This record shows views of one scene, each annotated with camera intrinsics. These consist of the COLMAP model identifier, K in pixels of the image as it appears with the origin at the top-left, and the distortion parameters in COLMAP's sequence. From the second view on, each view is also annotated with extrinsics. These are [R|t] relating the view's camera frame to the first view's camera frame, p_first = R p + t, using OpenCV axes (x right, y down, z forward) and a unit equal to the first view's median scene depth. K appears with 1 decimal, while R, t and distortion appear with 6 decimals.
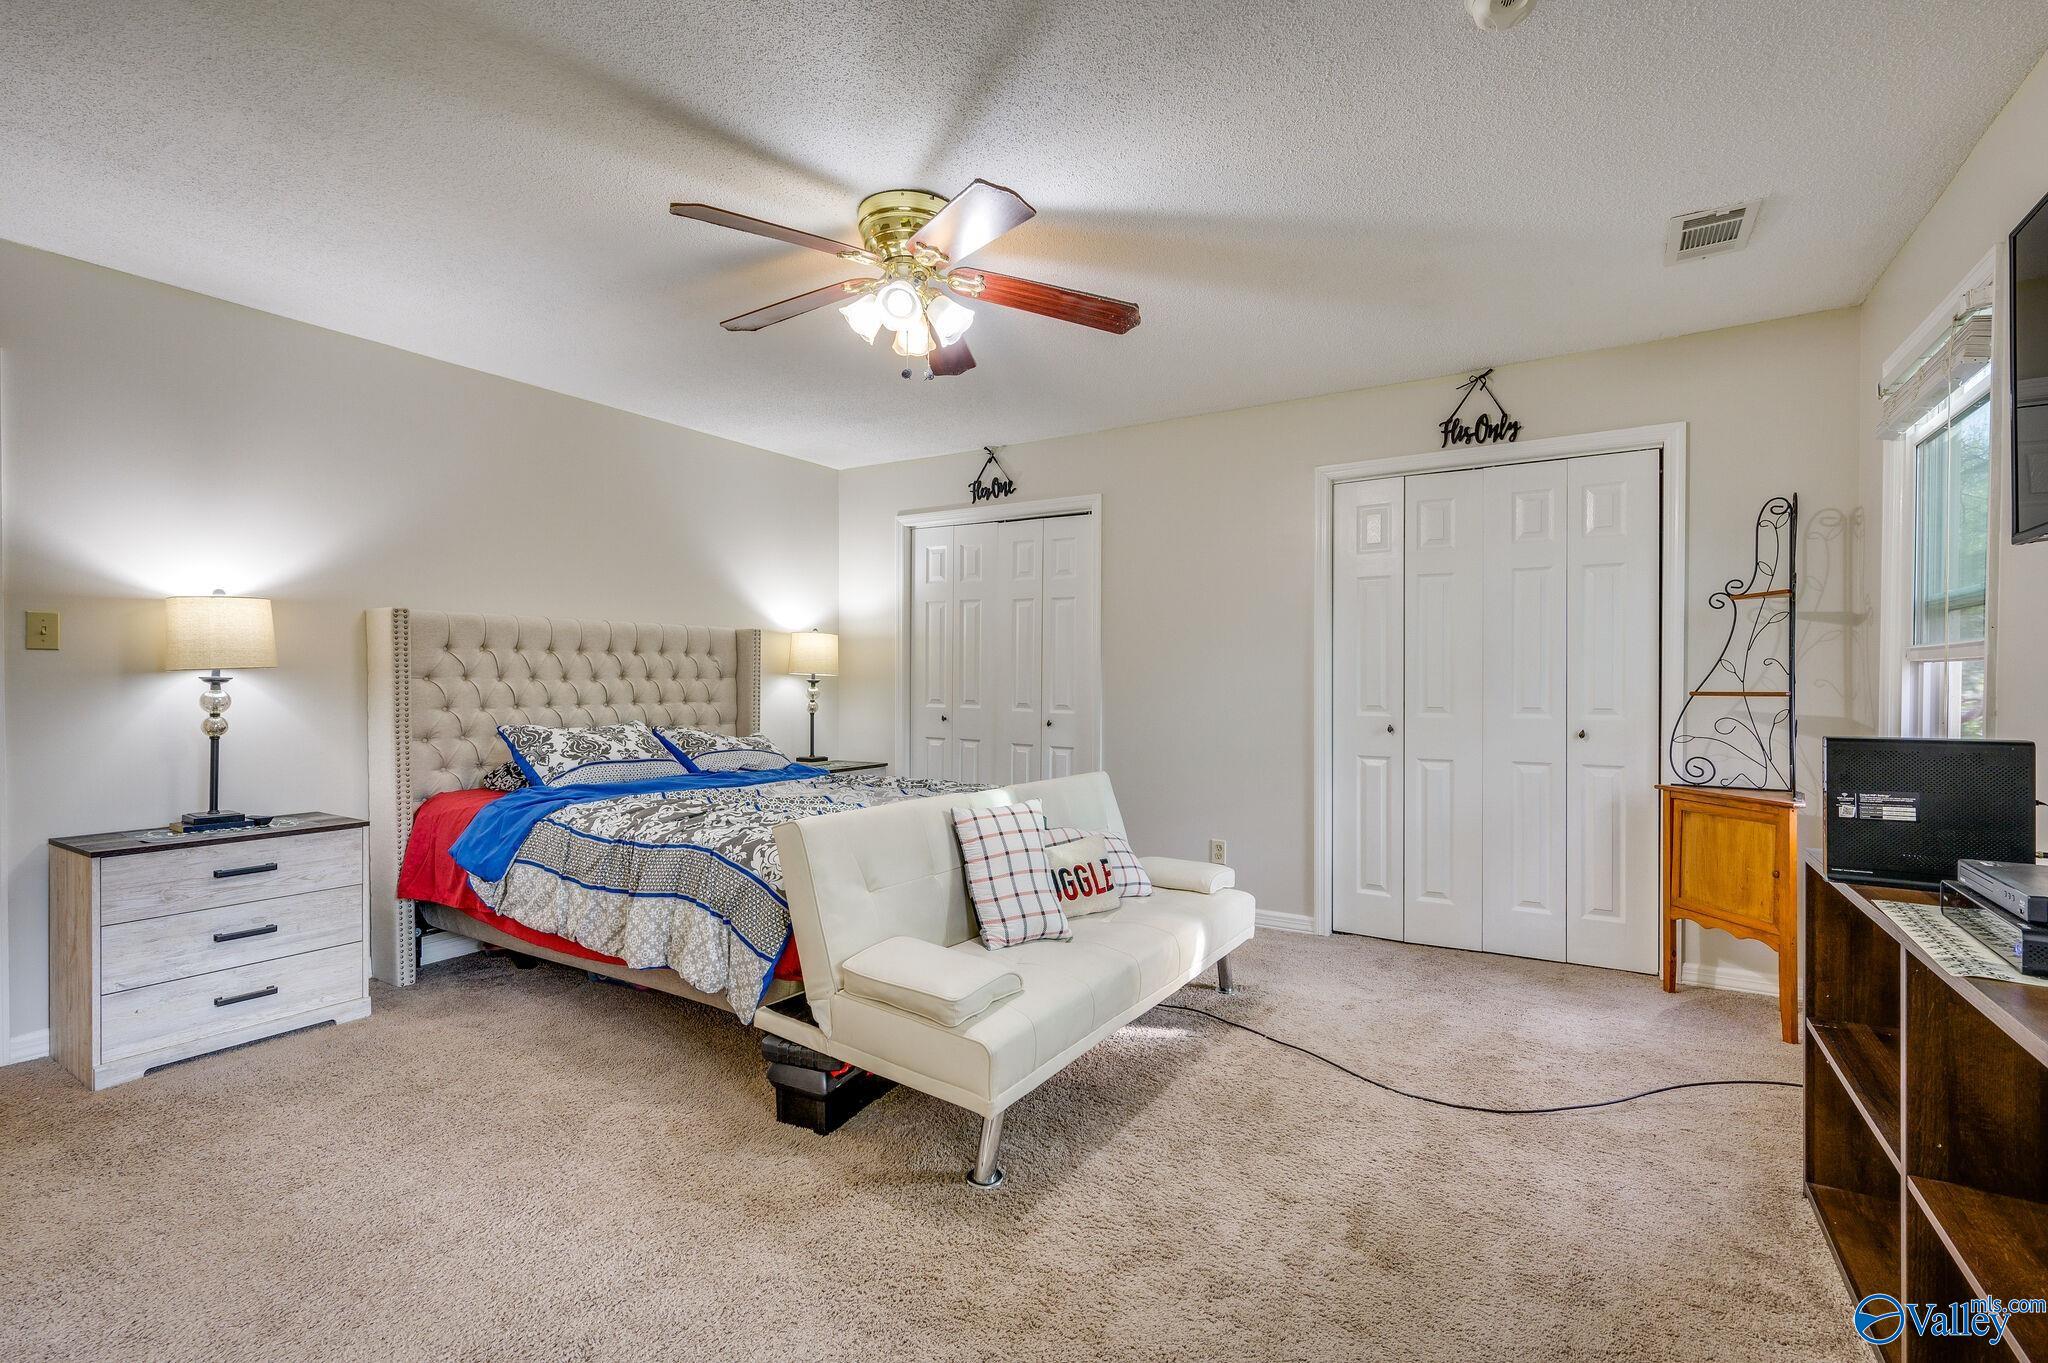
lens RADIAL K [[897.7, 0, 1030.0], [0, 897.7, 683.8], [0, 0, 1]] dist [-0.020249, -0.000122]
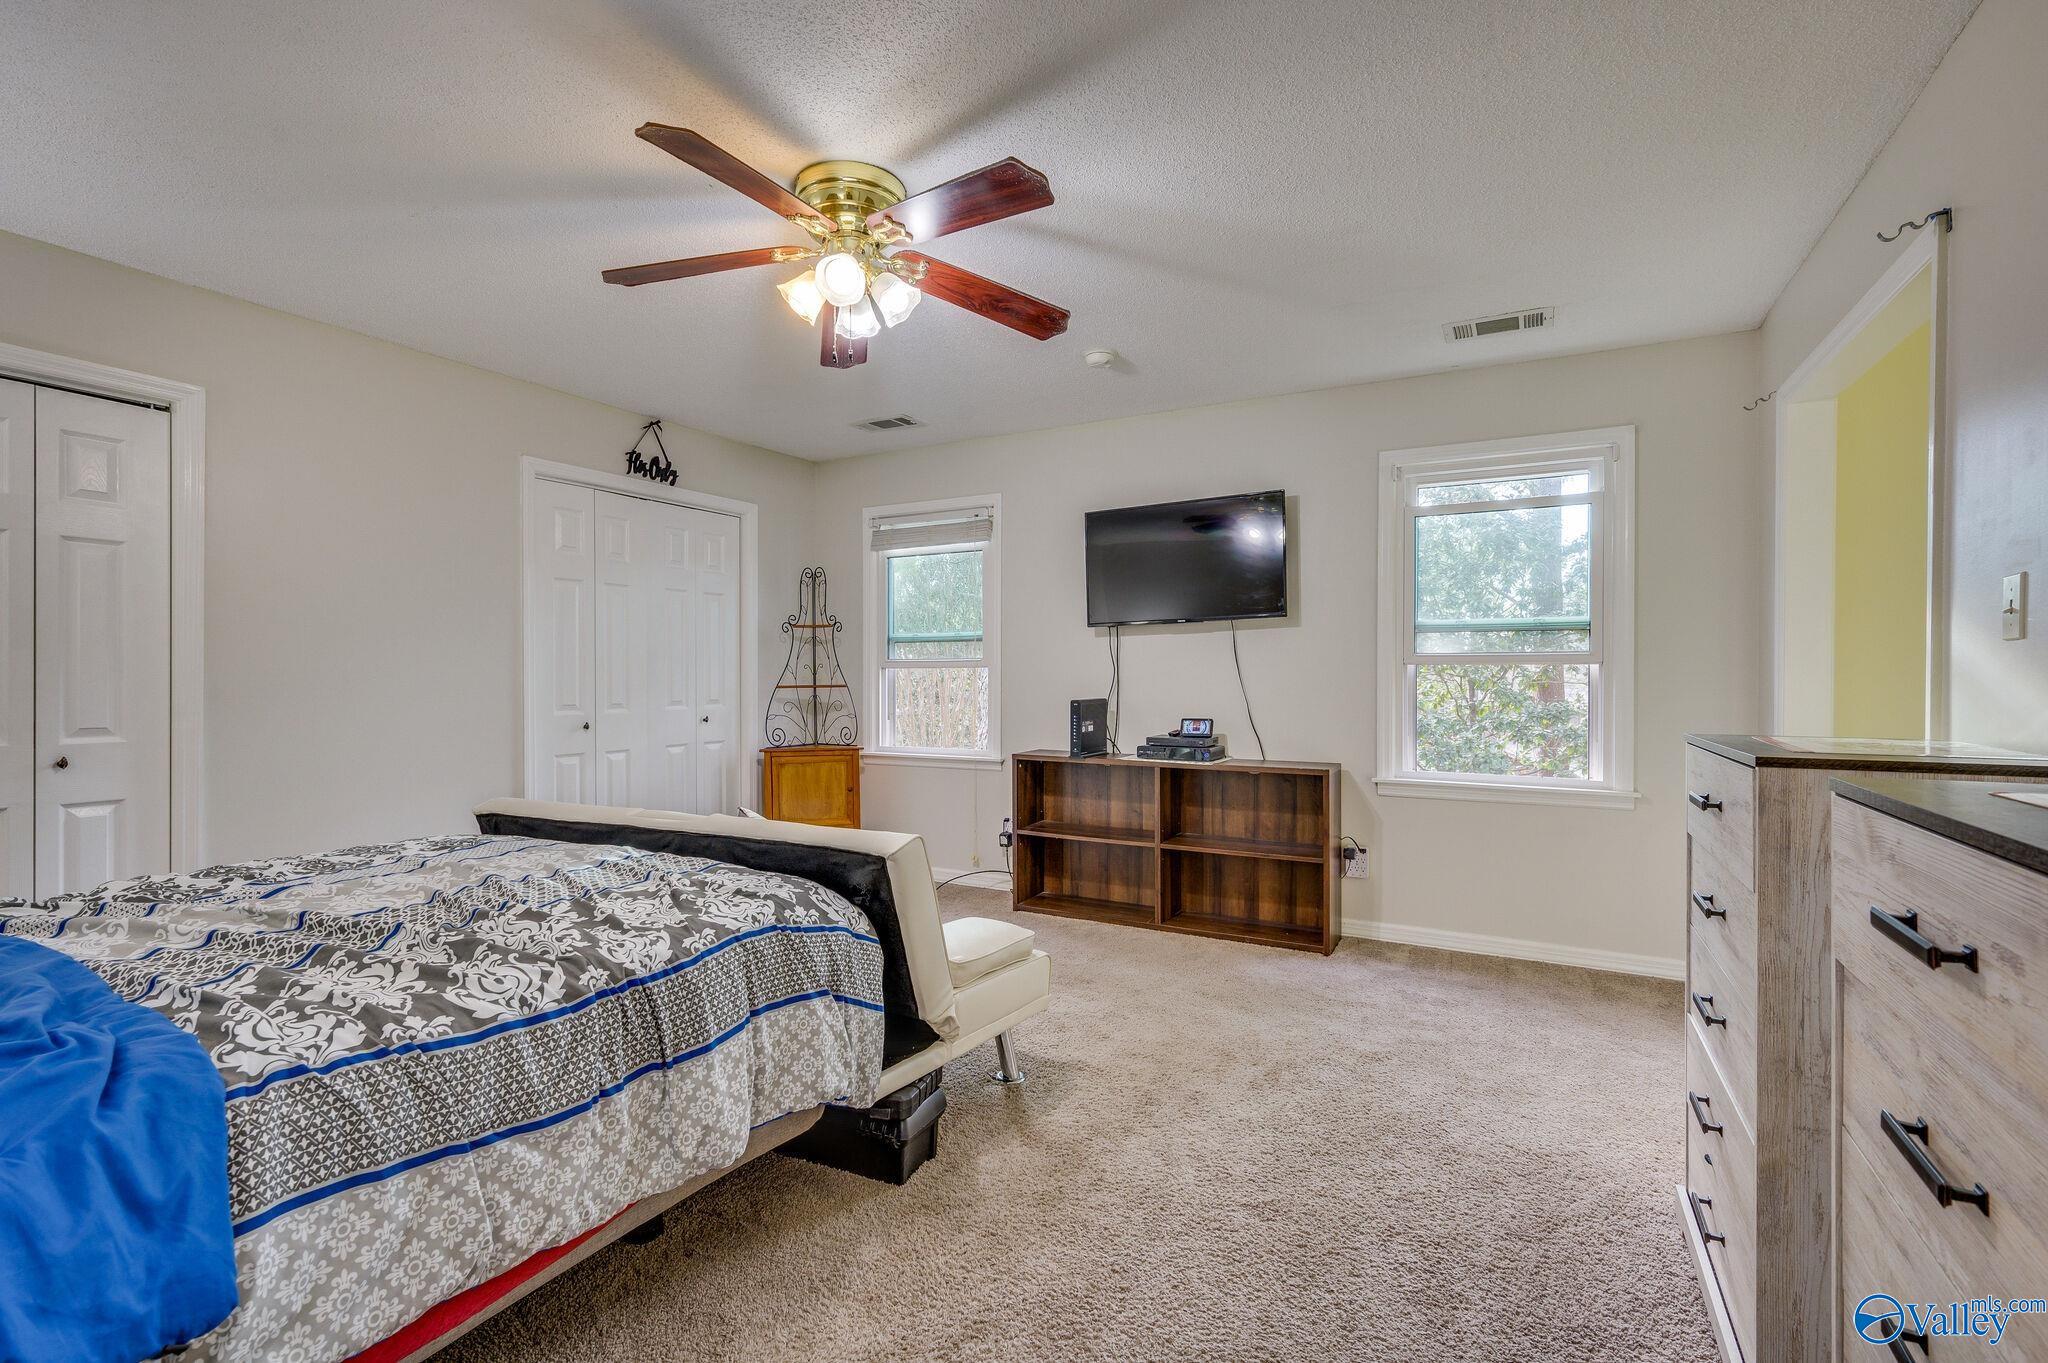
lens RADIAL K [[897.7, 0, 1031.9], [0, 897.7, 677.5], [0, 0, 1]] dist [-0.020249, -0.000122]
pose [[-0.058999, 0.000643, 0.998258, -0.718215], [0.014853, 0.999890, 0.000234, 0.000742], [-0.998148, 0.014841, -0.059002, 0.573974]]
